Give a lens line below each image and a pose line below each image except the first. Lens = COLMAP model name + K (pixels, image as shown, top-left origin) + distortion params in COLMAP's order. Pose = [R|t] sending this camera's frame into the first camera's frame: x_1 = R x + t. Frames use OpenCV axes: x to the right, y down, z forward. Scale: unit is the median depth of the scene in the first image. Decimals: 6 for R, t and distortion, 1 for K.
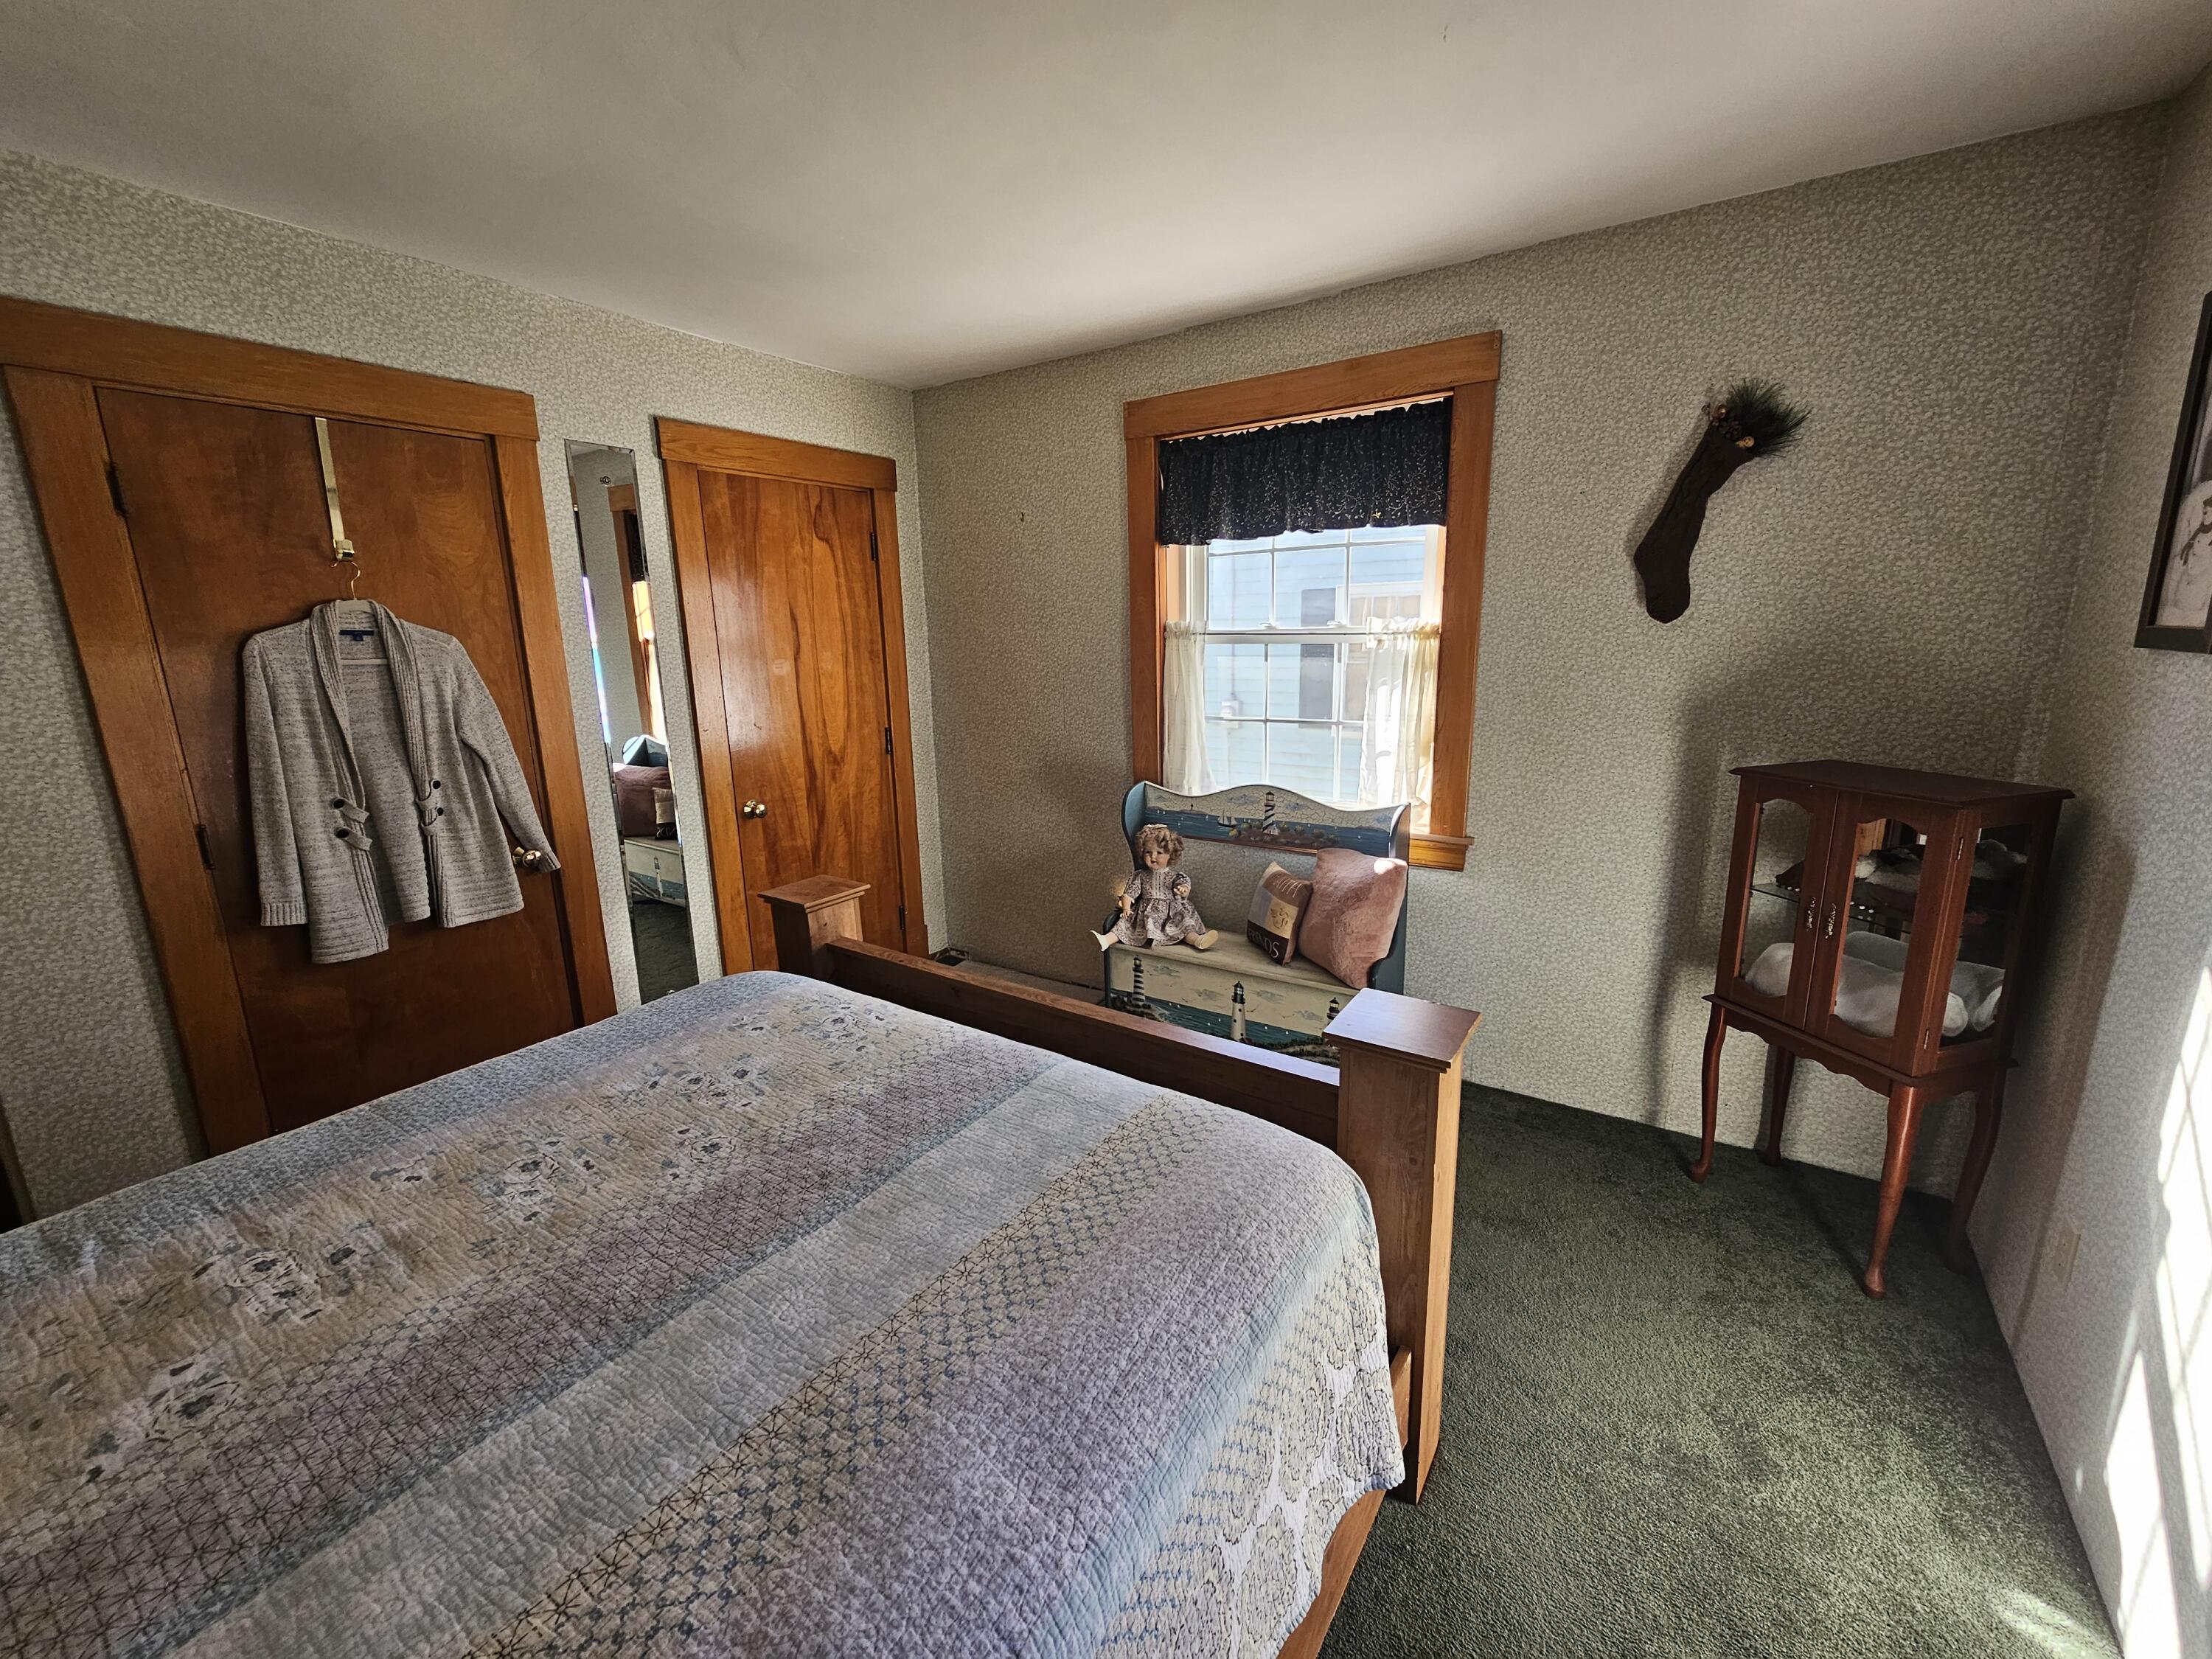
lens RADIAL K [[904.5, 0, 1111.7], [0, 904.5, 828.5], [0, 0, 1]] dist [-0.002889, 0.001838]
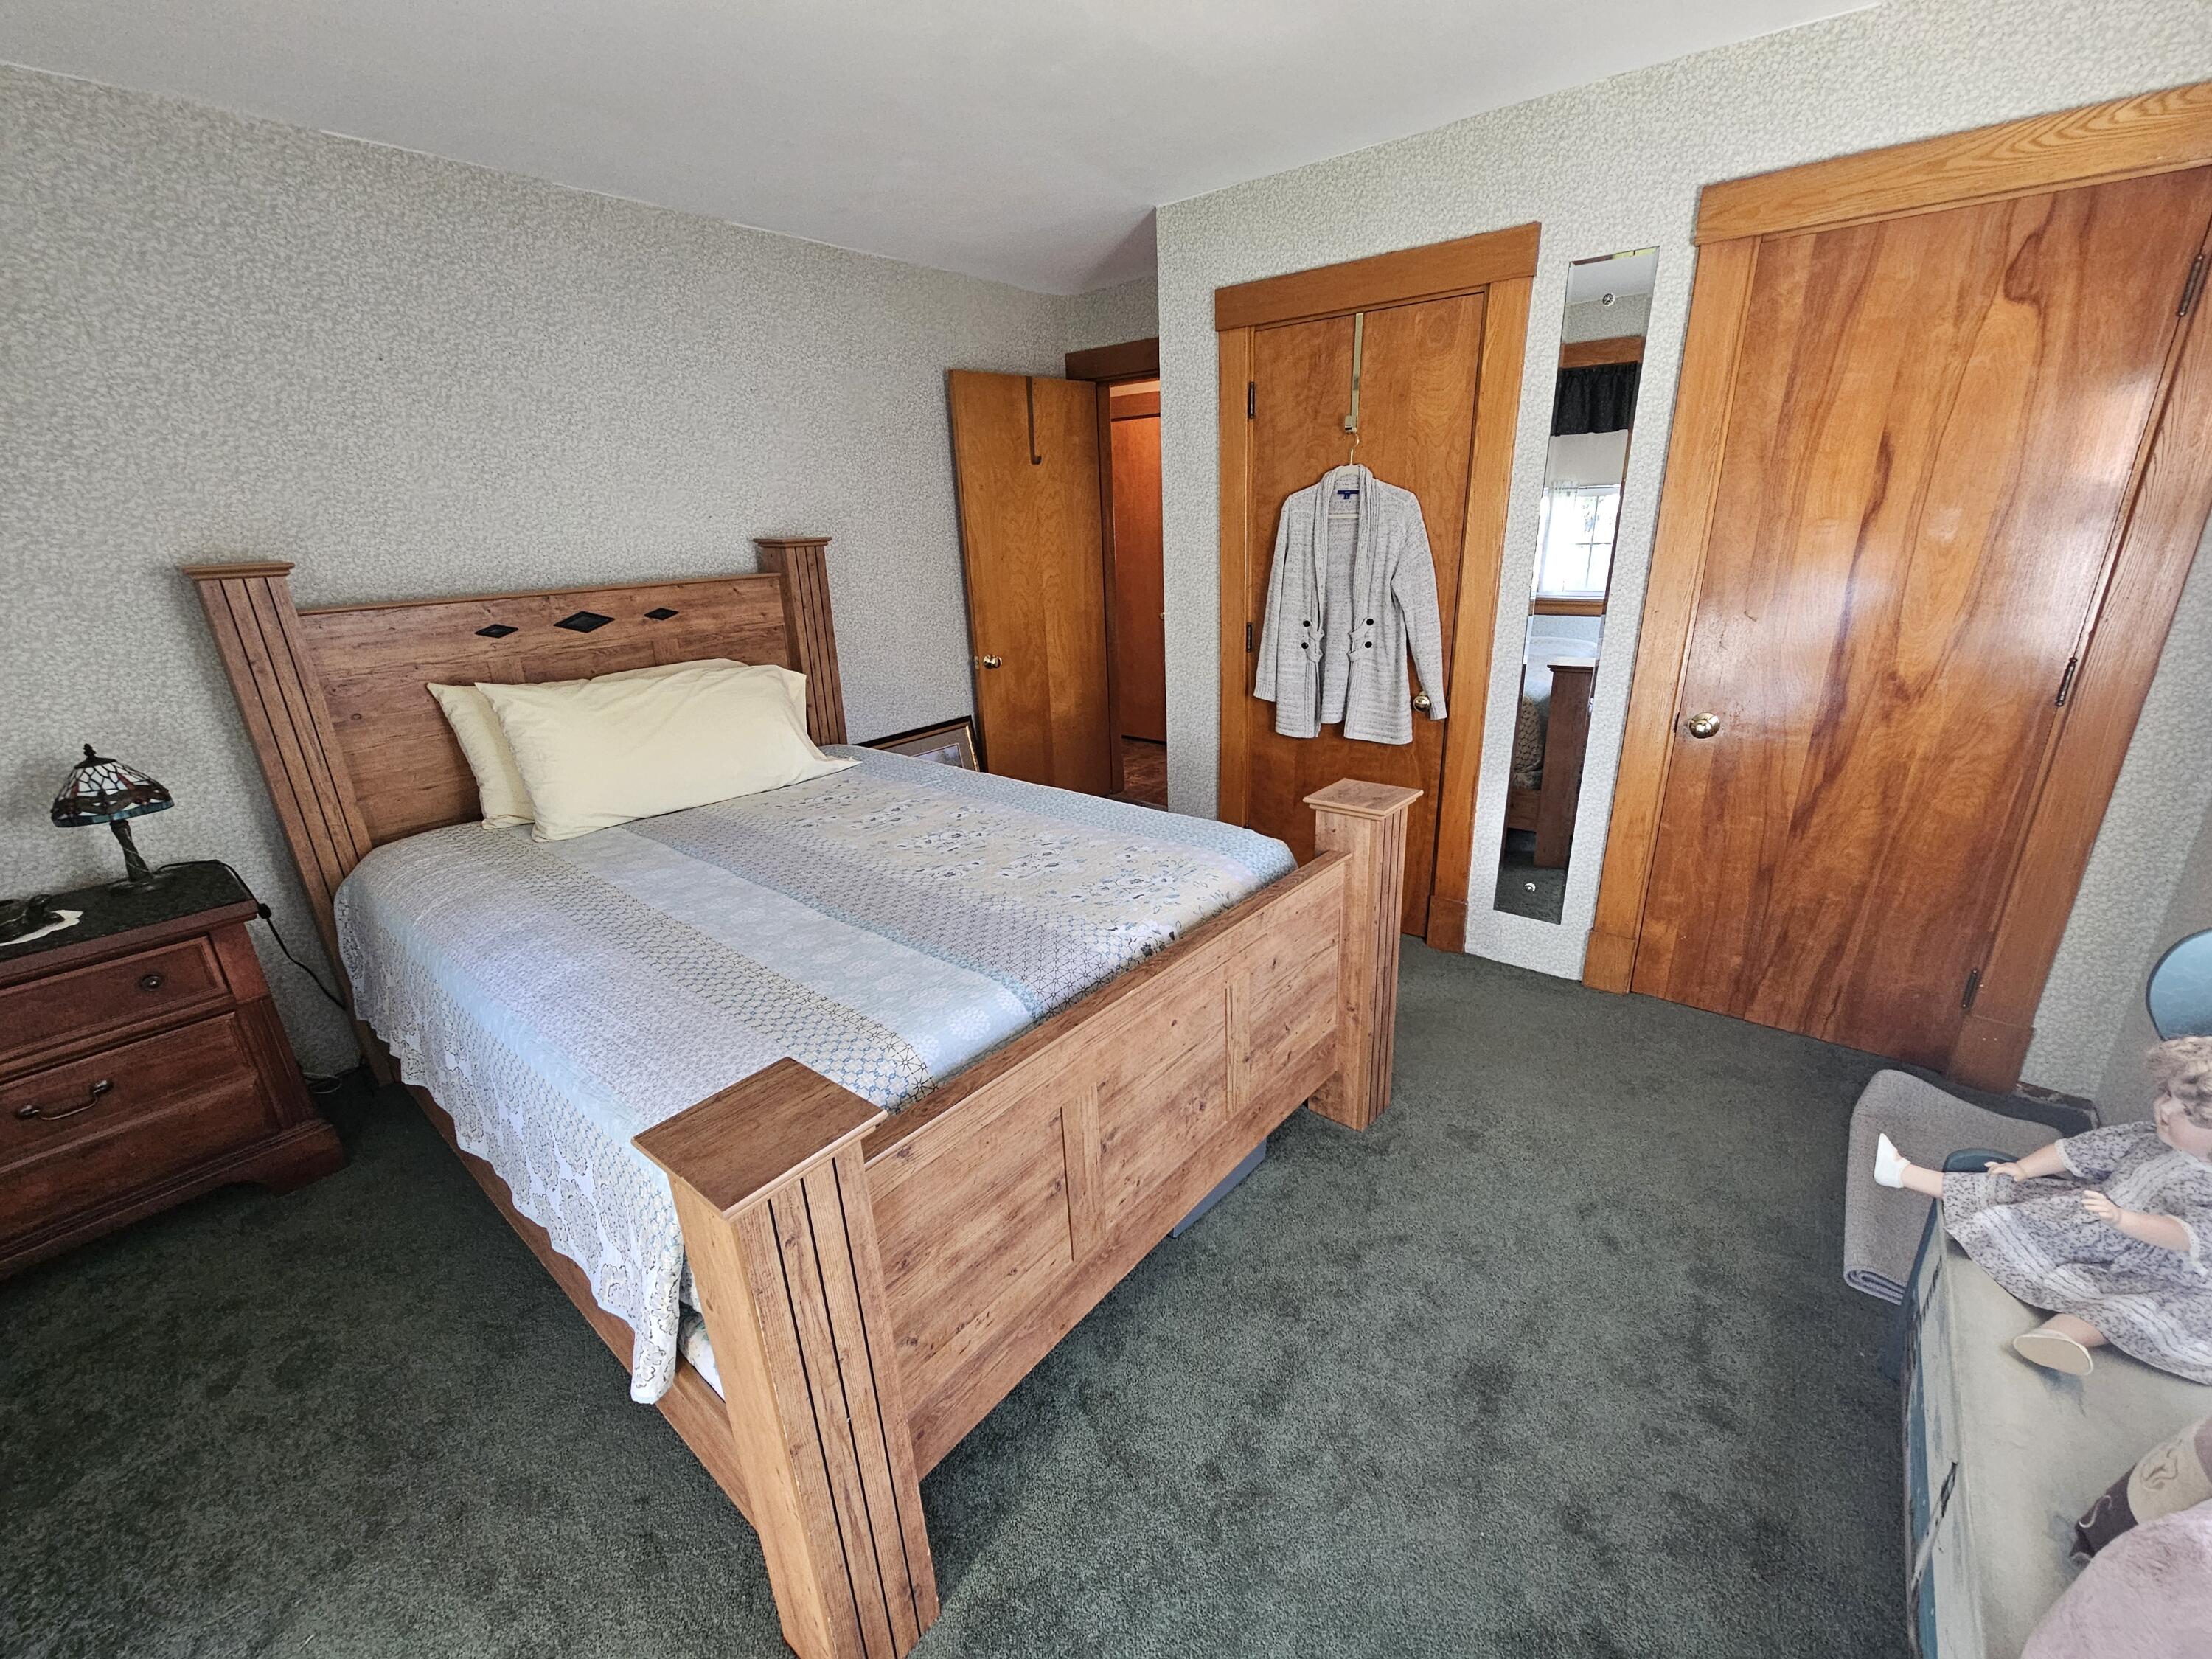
lens RADIAL K [[904.5, 0, 1111.2], [0, 904.5, 831.8], [0, 0, 1]] dist [-0.002889, 0.001838]
pose [[-0.091225, 0.356518, -0.929824, 0.515589], [-0.175356, 0.913376, 0.367416, -0.175889], [0.980270, 0.196568, -0.020805, 0.737071]]
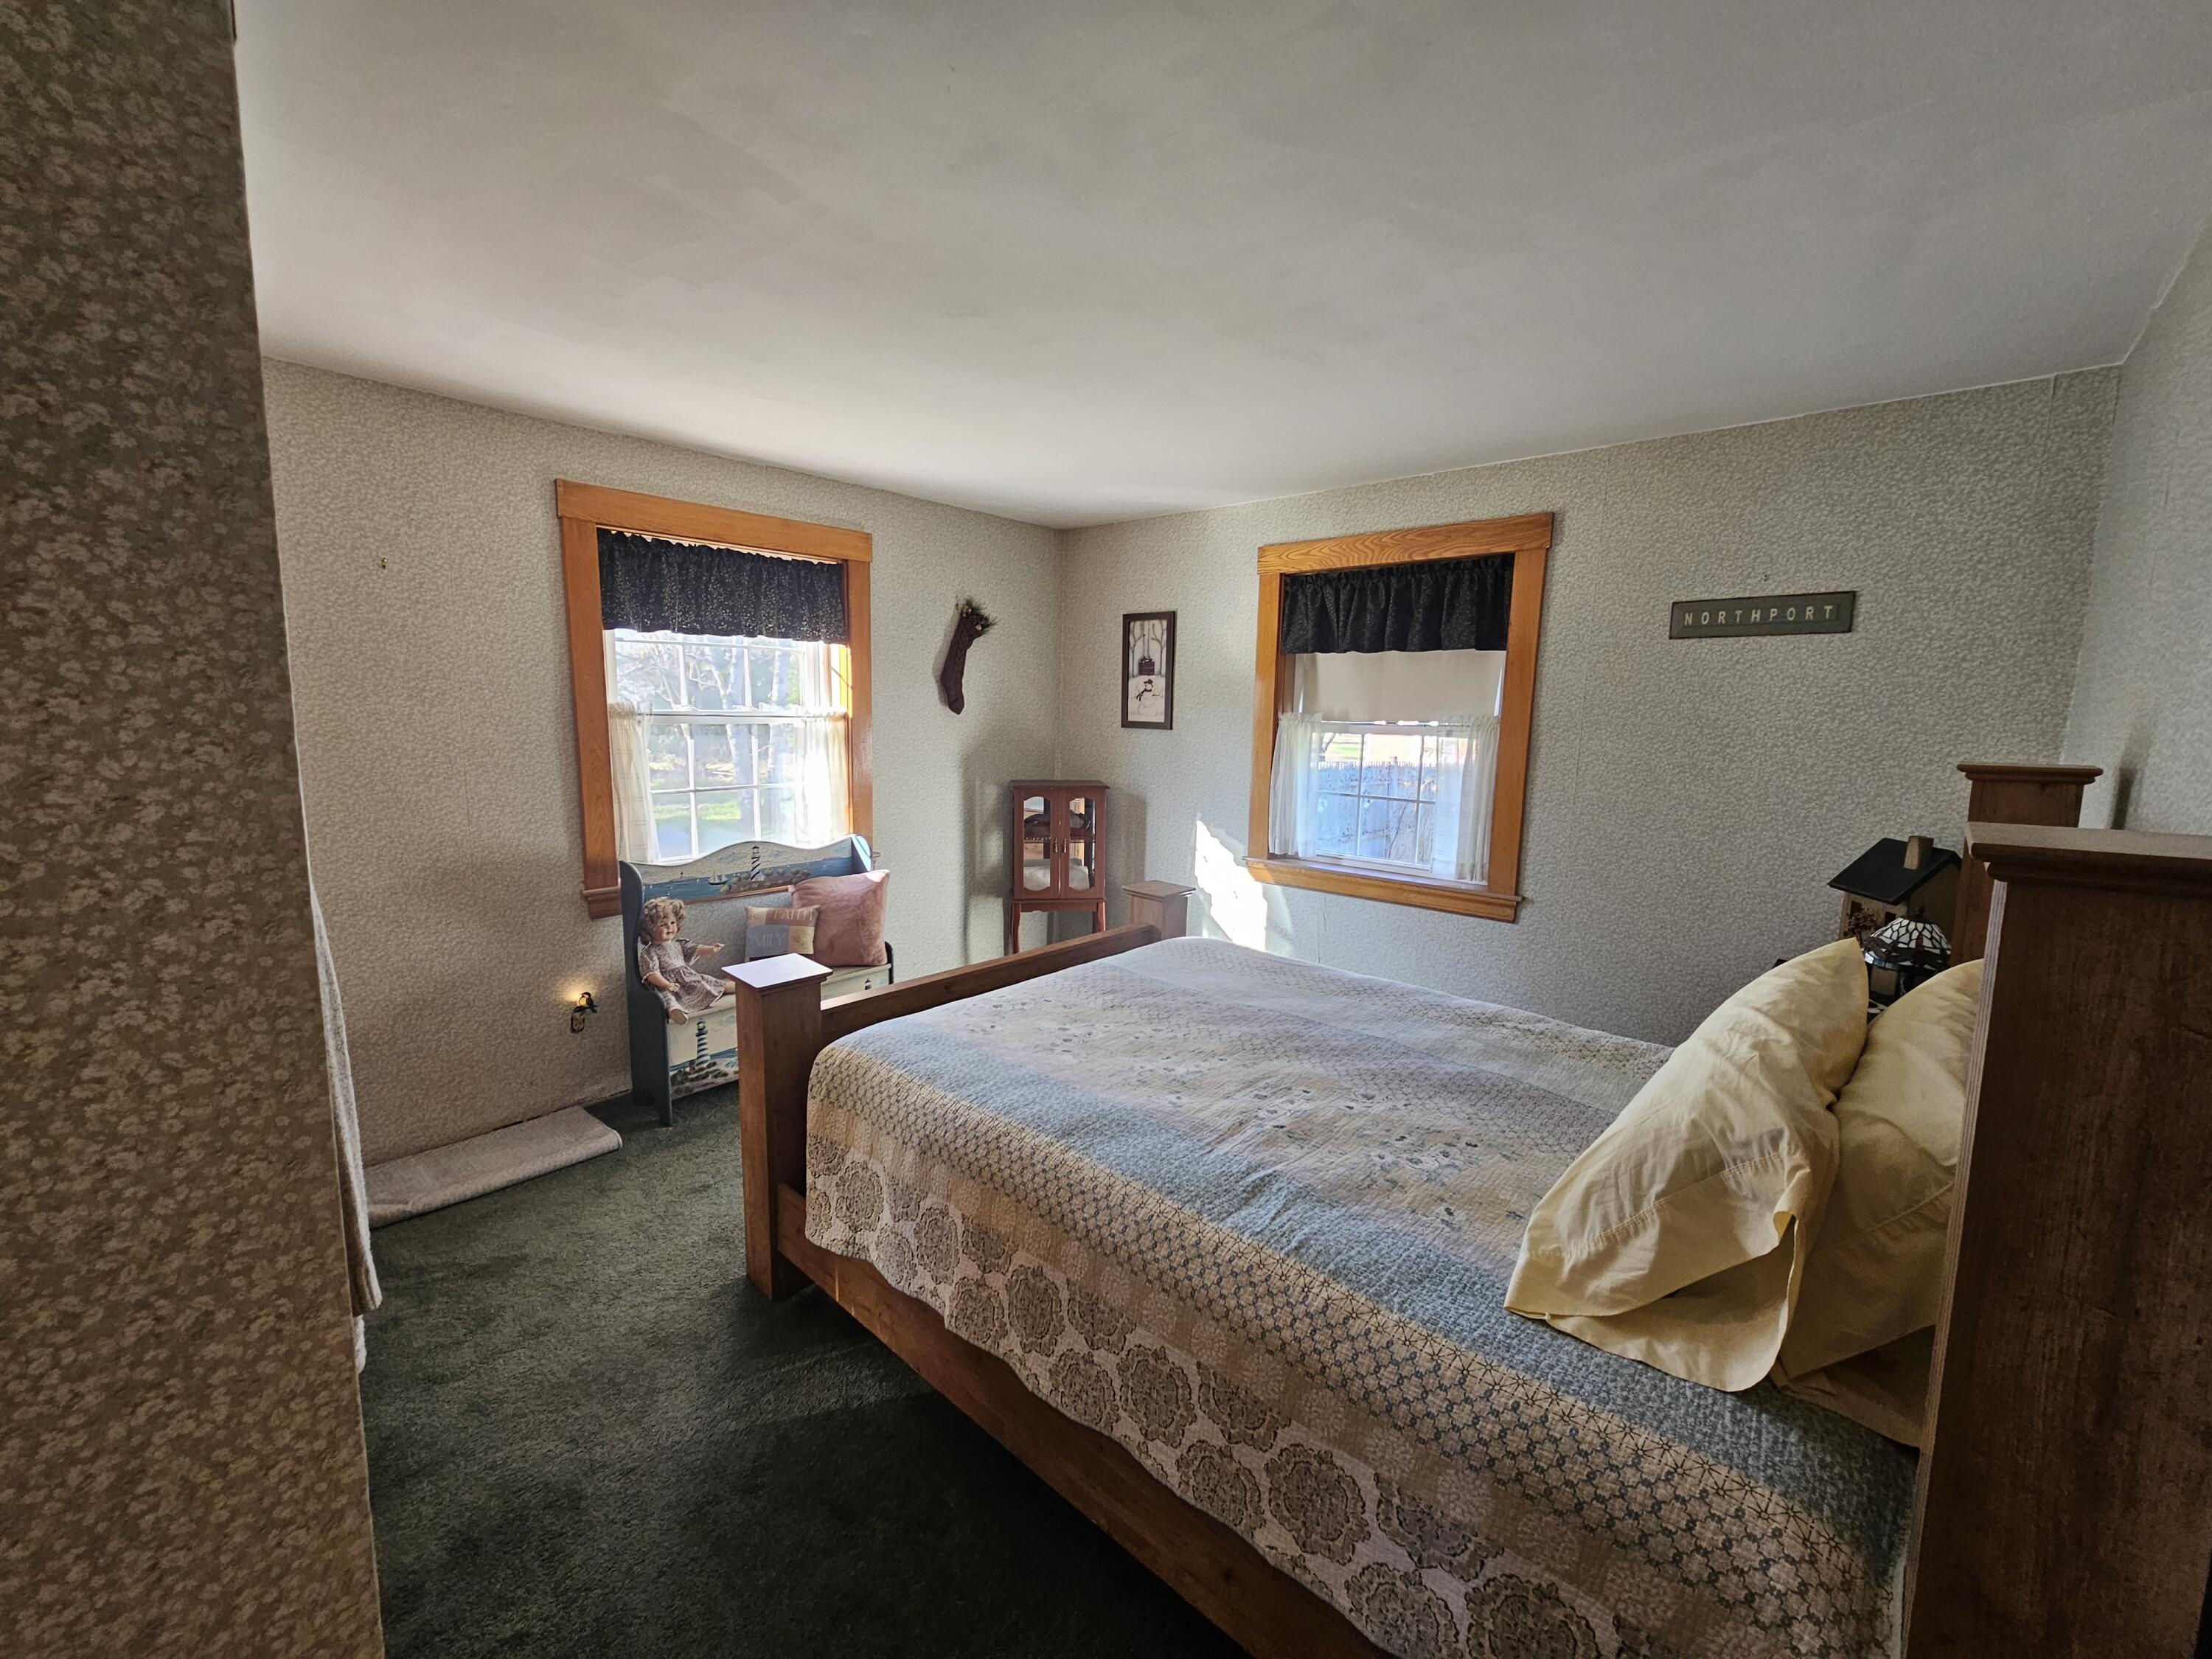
lens RADIAL K [[904.5, 0, 1109.8], [0, 904.5, 826.8], [0, 0, 1]] dist [-0.002889, 0.001838]
pose [[0.127444, -0.110250, 0.985699, -1.173559], [0.192005, 0.977746, 0.084536, -0.094786], [-0.973084, 0.178486, 0.145776, 0.447774]]
